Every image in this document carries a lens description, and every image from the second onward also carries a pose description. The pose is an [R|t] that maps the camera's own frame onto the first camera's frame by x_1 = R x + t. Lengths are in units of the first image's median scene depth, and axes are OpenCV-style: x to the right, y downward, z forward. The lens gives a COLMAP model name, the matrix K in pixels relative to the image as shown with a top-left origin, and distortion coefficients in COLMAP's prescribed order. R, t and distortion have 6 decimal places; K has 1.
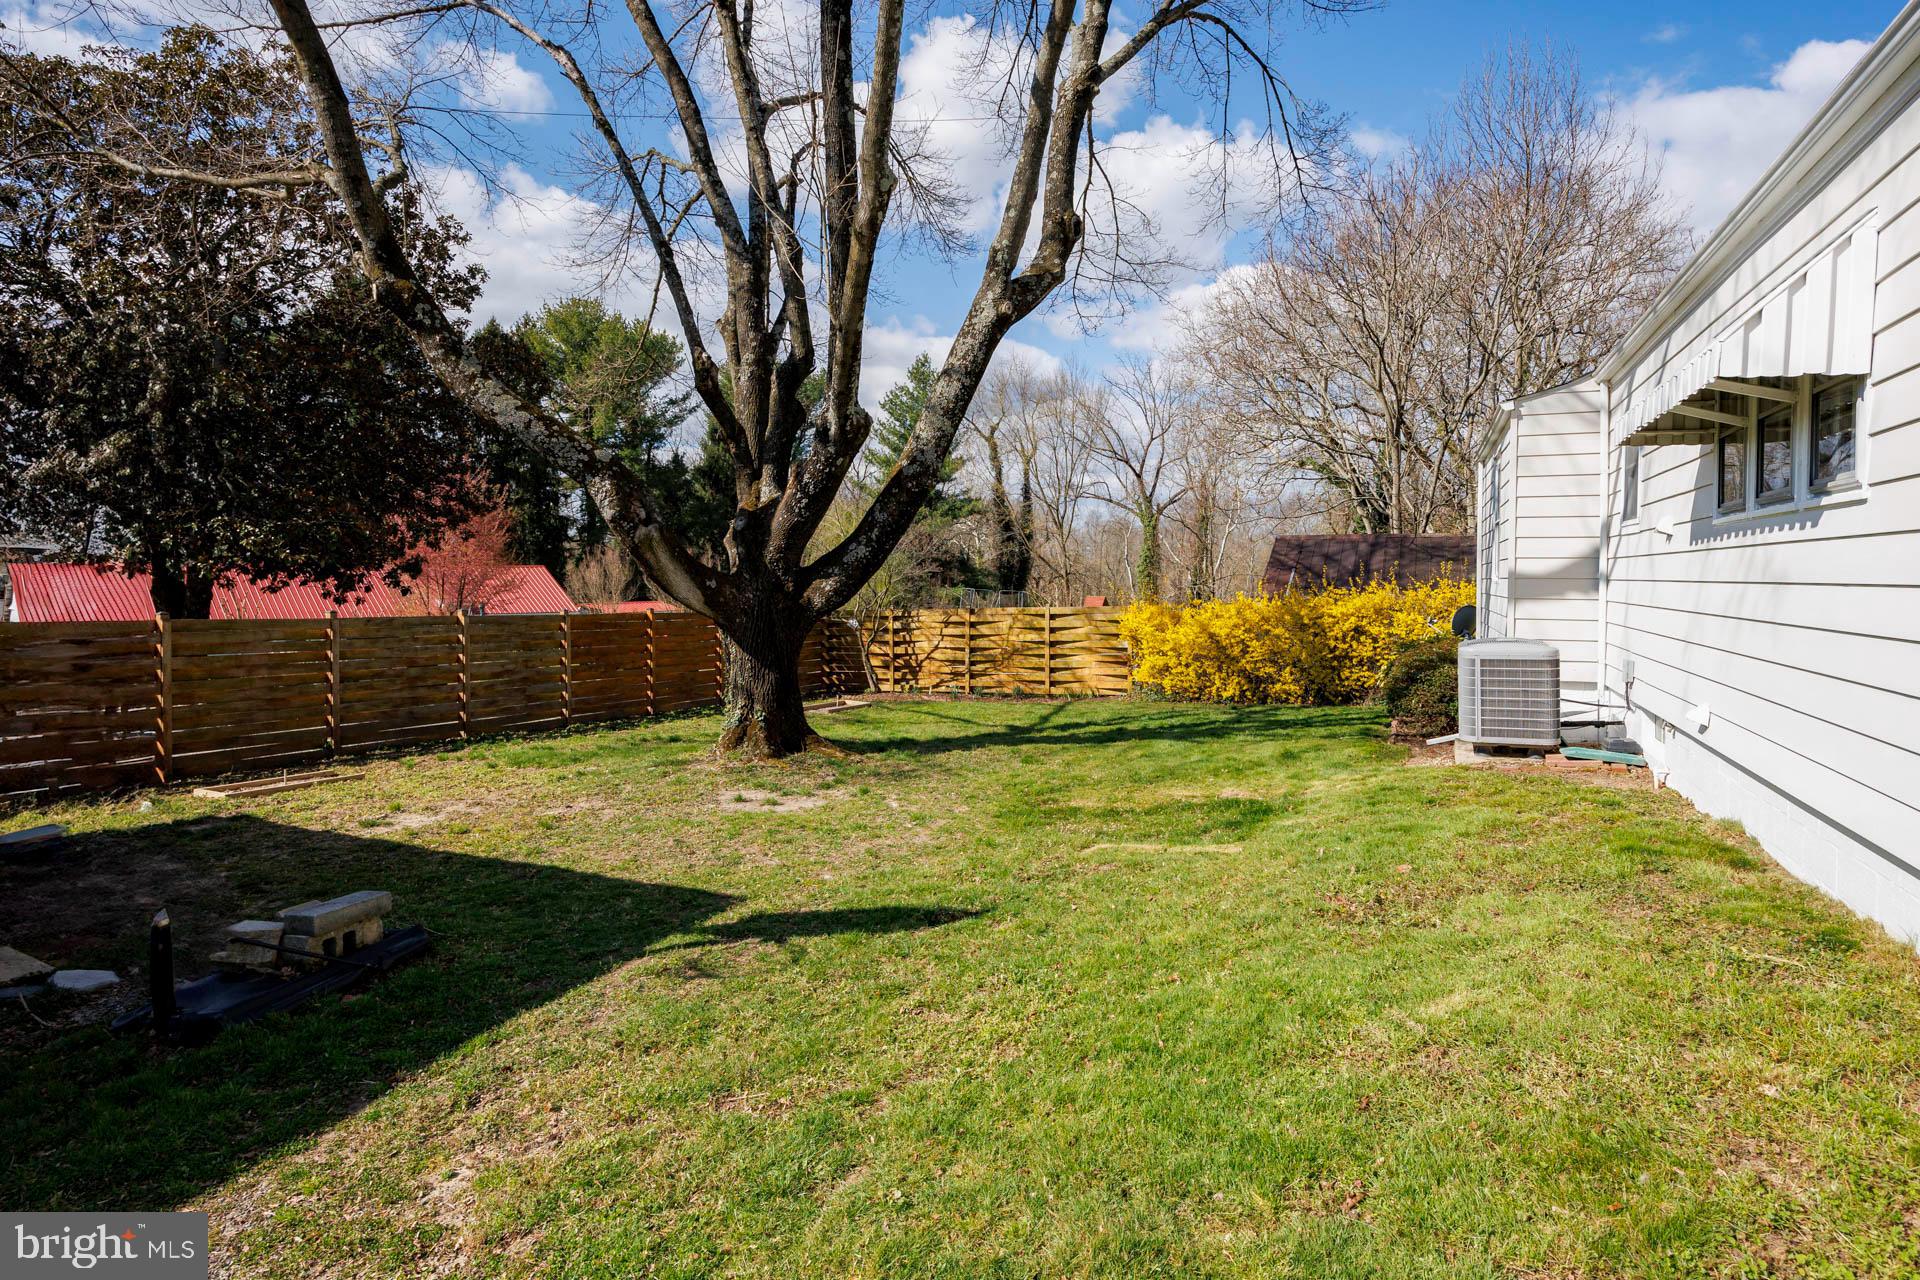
lens RADIAL K [[986.2, 0, 1021.4], [0, 986.2, 596.6], [0, 0, 1]] dist [-0.022119, 0.001220]
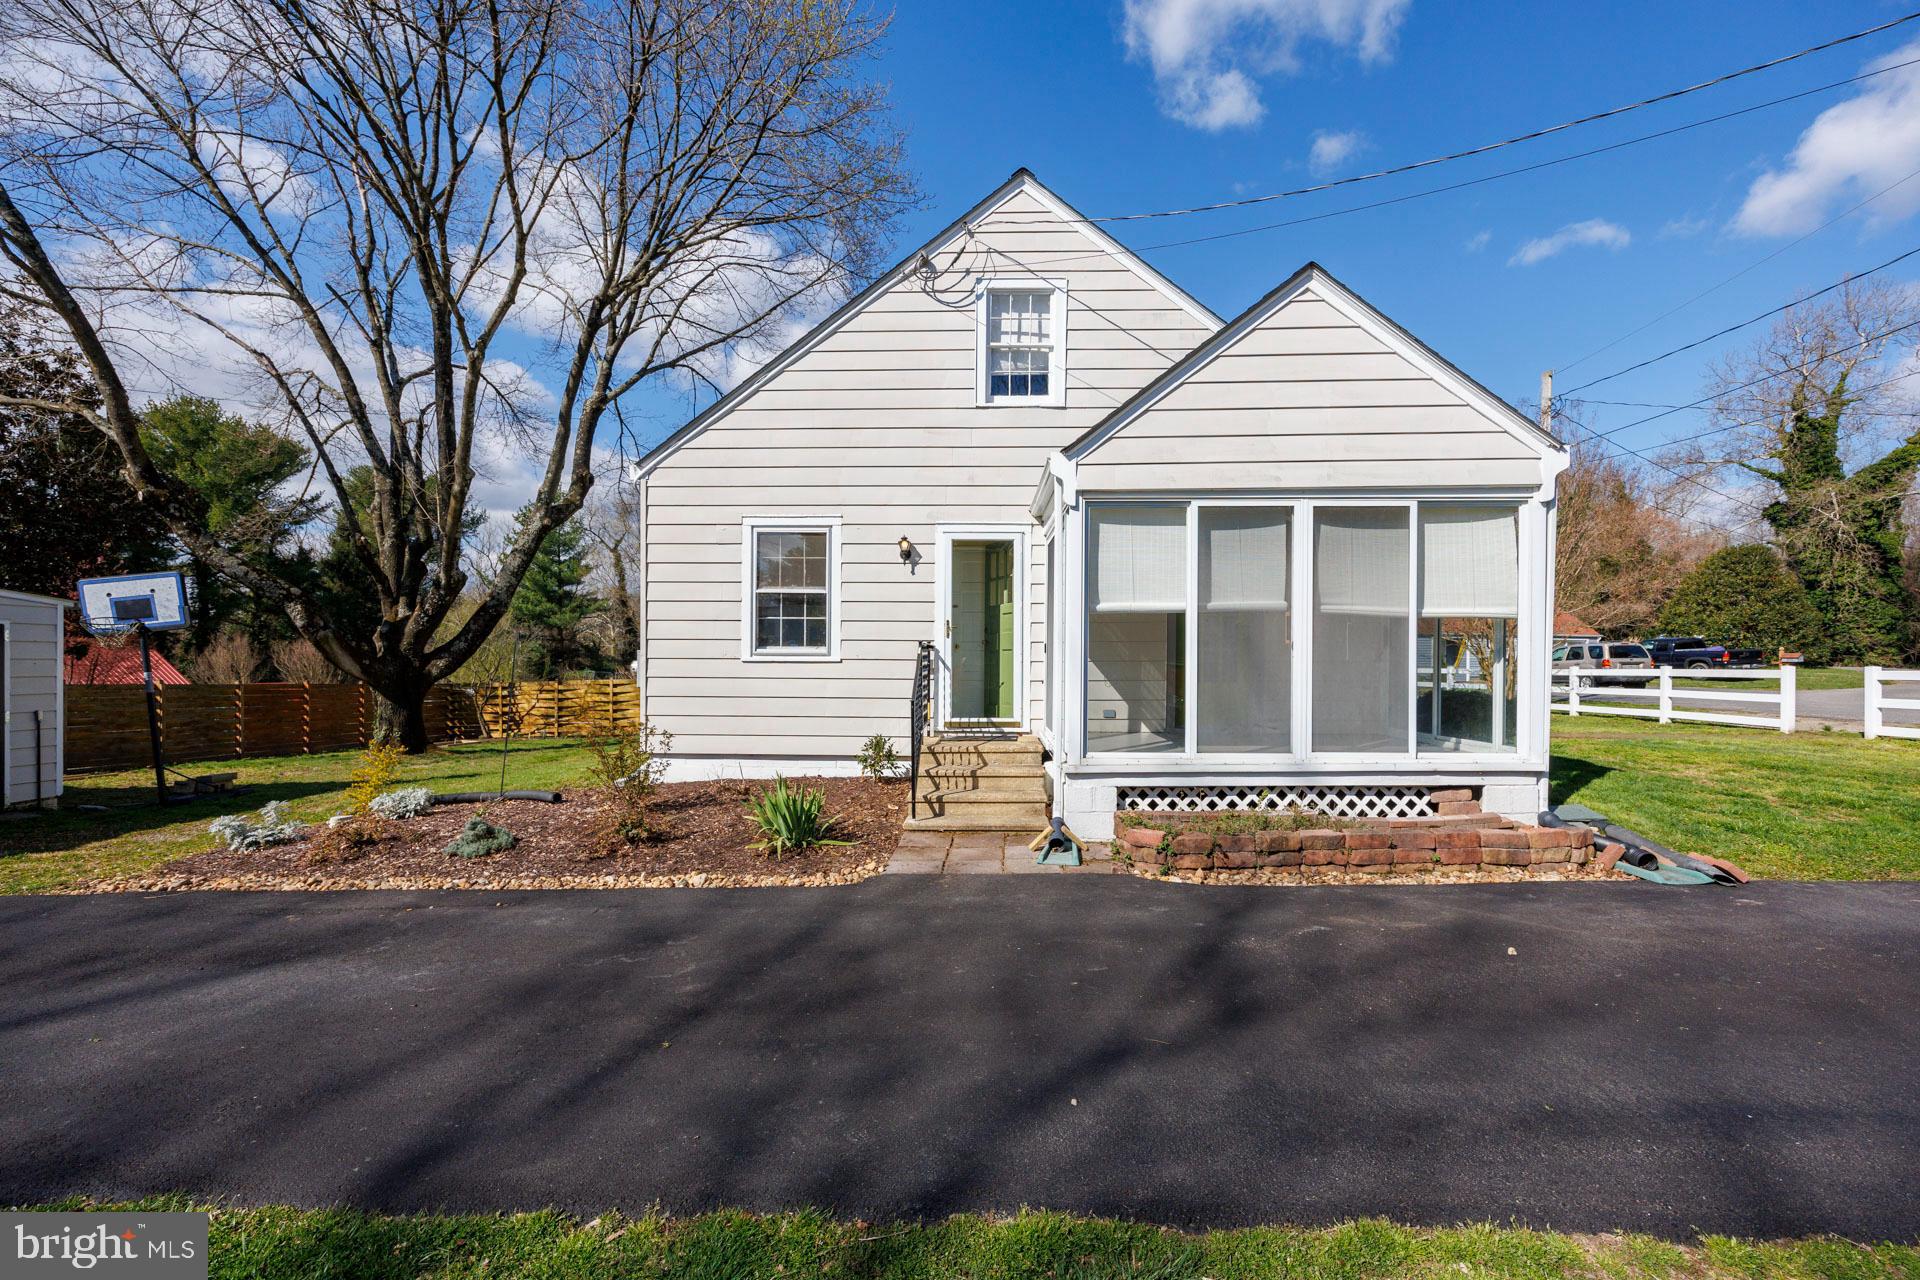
lens RADIAL K [[776.0, 0, 943.3], [0, 776.0, 665.9], [0, 0, 1]] dist [-0.000961, -0.000106]
pose [[0.936393, 0.001493, 0.350949, 0.144530], [0.004144, 0.999874, -0.015308, 0.016355], [-0.350928, 0.015789, 0.936269, -0.571078]]
